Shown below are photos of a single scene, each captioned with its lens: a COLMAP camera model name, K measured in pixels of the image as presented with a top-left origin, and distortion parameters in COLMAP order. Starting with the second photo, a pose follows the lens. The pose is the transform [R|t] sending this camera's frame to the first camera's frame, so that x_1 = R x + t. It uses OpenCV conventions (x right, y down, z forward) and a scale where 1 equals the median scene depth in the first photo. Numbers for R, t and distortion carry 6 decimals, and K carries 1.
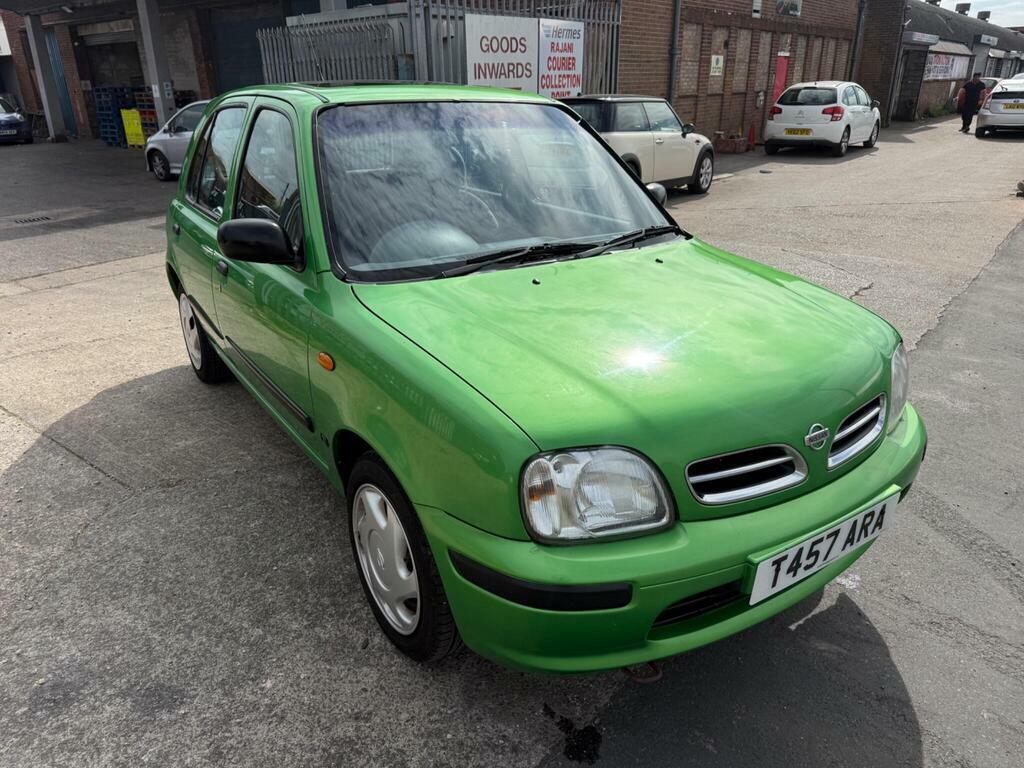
lens RADIAL K [[734.1, 0, 514.7], [0, 734.1, 378.2], [0, 0, 1]] dist [0.043603, -0.059170]
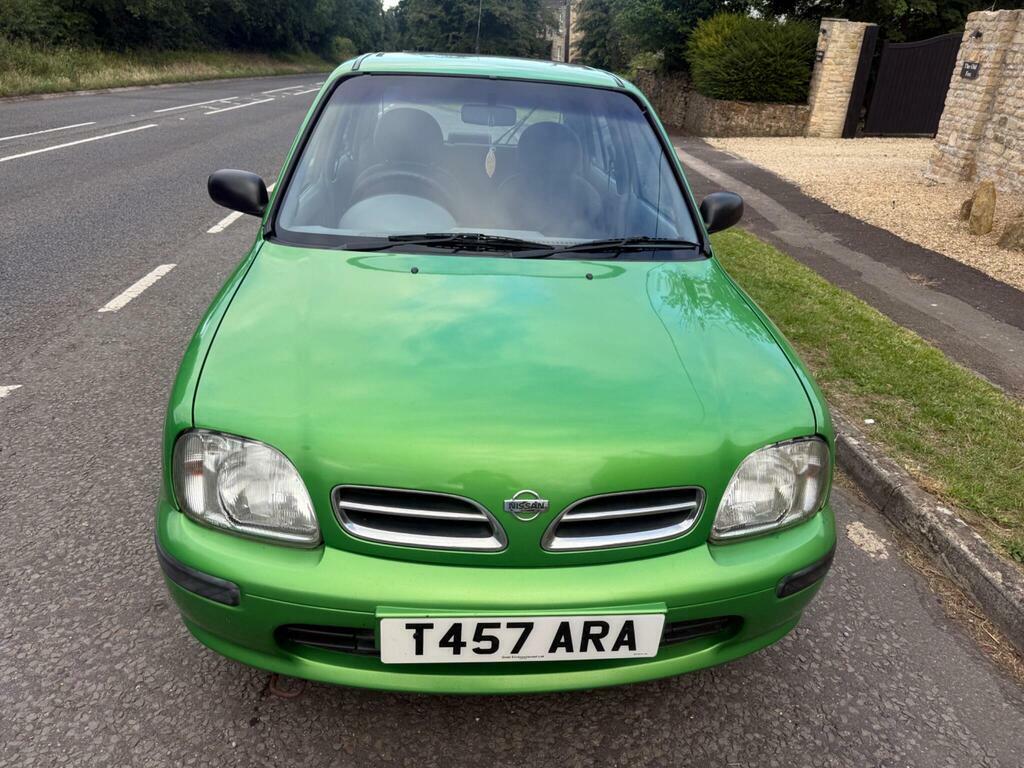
lens RADIAL K [[734.7, 0, 518.7], [0, 734.7, 391.8], [0, 0, 1]] dist [0.003426, -0.000980]
pose [[0.873852, 0.244876, -0.420022, 0.690641], [-0.229217, 0.969365, 0.088263, -0.110658], [0.428769, 0.019147, 0.903211, 0.247703]]
